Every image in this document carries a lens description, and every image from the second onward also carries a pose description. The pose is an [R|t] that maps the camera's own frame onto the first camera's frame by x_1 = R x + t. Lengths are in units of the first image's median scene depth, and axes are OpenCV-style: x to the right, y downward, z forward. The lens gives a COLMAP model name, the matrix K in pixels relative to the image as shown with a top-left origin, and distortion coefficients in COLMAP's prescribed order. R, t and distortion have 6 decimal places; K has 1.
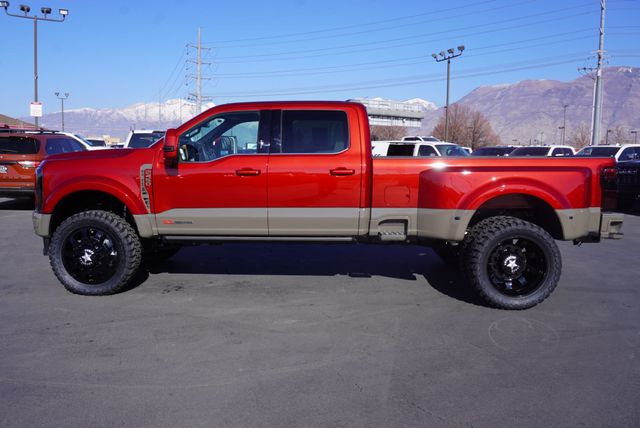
lens RADIAL K [[560.1, 0, 318.3], [0, 560.1, 213.8], [0, 0, 1]] dist [0.013412, 0.021906]
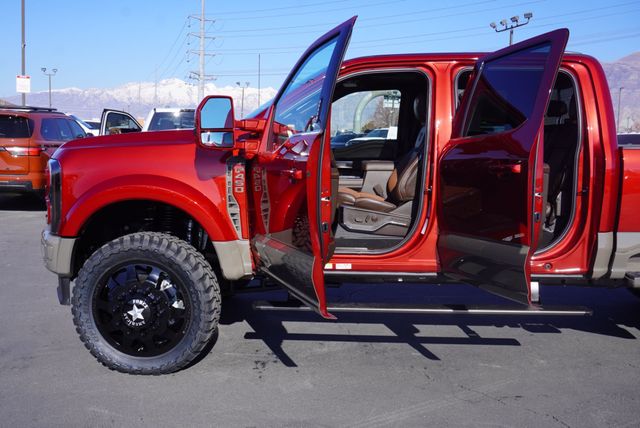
lens RADIAL K [[614.9, 0, 324.4], [0, 614.9, 216.0], [0, 0, 1]] dist [0.024006, 0.000000]
pose [[0.999959, 0.008298, -0.003541, -0.054038], [-0.008244, 0.999854, 0.014996, -0.009116], [0.003664, -0.014966, 0.999881, 0.090049]]
